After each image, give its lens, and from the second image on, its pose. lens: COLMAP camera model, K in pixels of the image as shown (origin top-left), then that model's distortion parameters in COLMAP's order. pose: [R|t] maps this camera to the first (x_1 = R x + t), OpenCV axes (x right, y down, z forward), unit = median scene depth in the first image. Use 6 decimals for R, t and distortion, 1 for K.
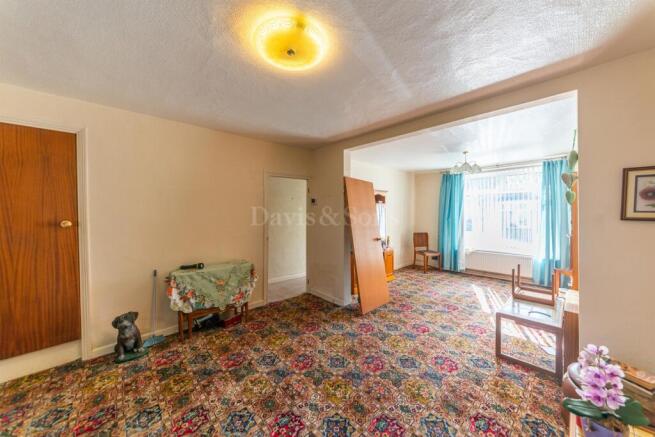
lens RADIAL K [[233.2, 0, 327.3], [0, 233.2, 210.5], [0, 0, 1]] dist [0.000185, -0.000011]
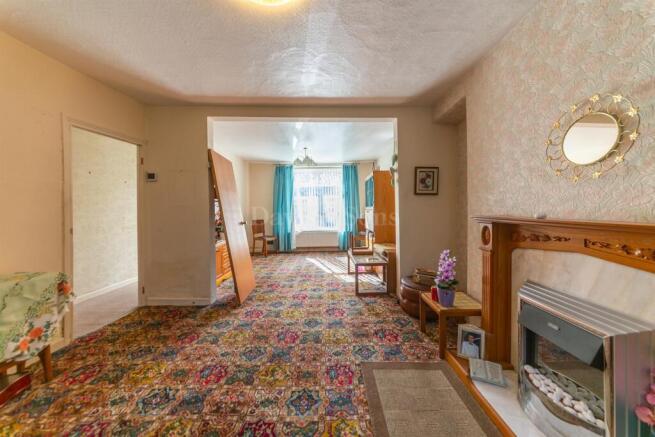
lens RADIAL K [[233.3, 0, 329.0], [0, 233.3, 205.1], [0, 0, 1]] dist [-0.000428, -0.000156]
pose [[0.670260, 0.001910, 0.742124, -0.309424], [0.002959, 0.999982, -0.005246, 0.072582], [-0.742121, 0.005713, 0.670242, 0.146667]]
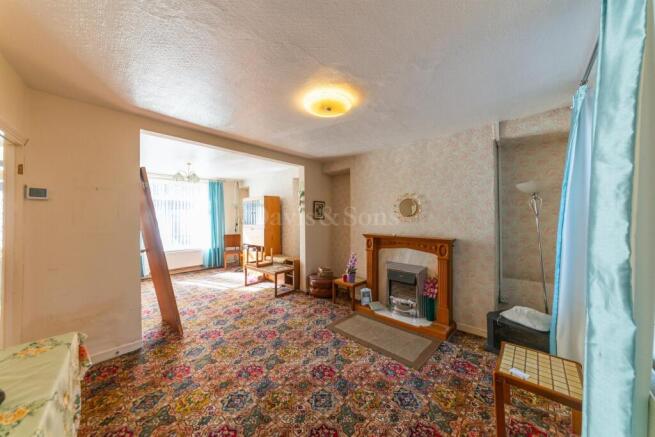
lens RADIAL K [[230.2, 0, 329.6], [0, 230.2, 204.3], [0, 0, 1]] dist [0.000434, -0.000160]
pose [[-0.083232, 0.053758, 0.995079, -0.821344], [-0.007822, 0.998478, -0.054596, 0.007820], [-0.996500, -0.012327, -0.082684, 0.566532]]
